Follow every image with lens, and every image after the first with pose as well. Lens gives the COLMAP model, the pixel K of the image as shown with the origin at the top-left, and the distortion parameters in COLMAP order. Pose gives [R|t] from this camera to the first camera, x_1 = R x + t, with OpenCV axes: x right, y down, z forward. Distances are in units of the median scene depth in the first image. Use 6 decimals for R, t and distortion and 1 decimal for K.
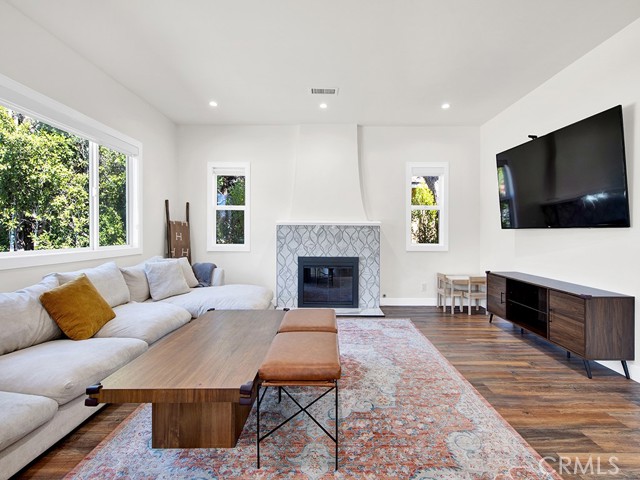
lens RADIAL K [[302.1, 0, 323.5], [0, 302.1, 235.7], [0, 0, 1]] dist [0.010817, -0.000231]
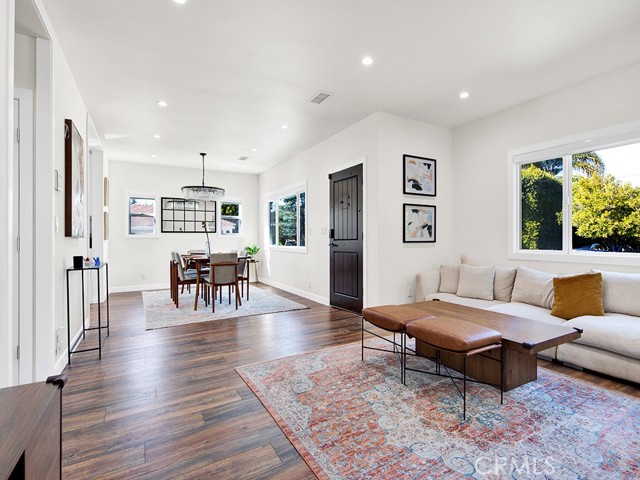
lens RADIAL K [[308.4, 0, 321.0], [0, 308.4, 238.5], [0, 0, 1]] dist [0.004377, 0.000483]
pose [[-0.870704, -0.002059, -0.491804, 0.412848], [-0.008350, 0.999909, 0.010596, -0.005116], [0.491737, 0.013333, -0.870642, 0.858984]]
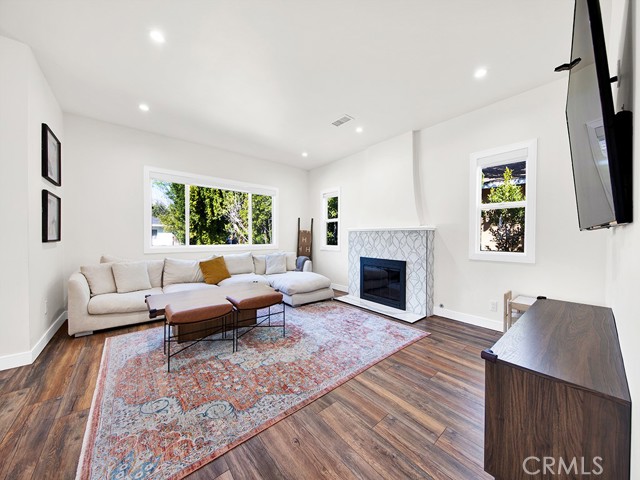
lens RADIAL K [[231.5, 0, 321.0], [0, 231.5, 239.6], [0, 0, 1]] dist [-0.000031, -0.000108]
pose [[0.633174, 0.006073, -0.773985, 0.541958], [-0.011336, 0.999935, -0.001427, 0.001931], [0.773926, 0.009678, 0.633202, 0.279189]]
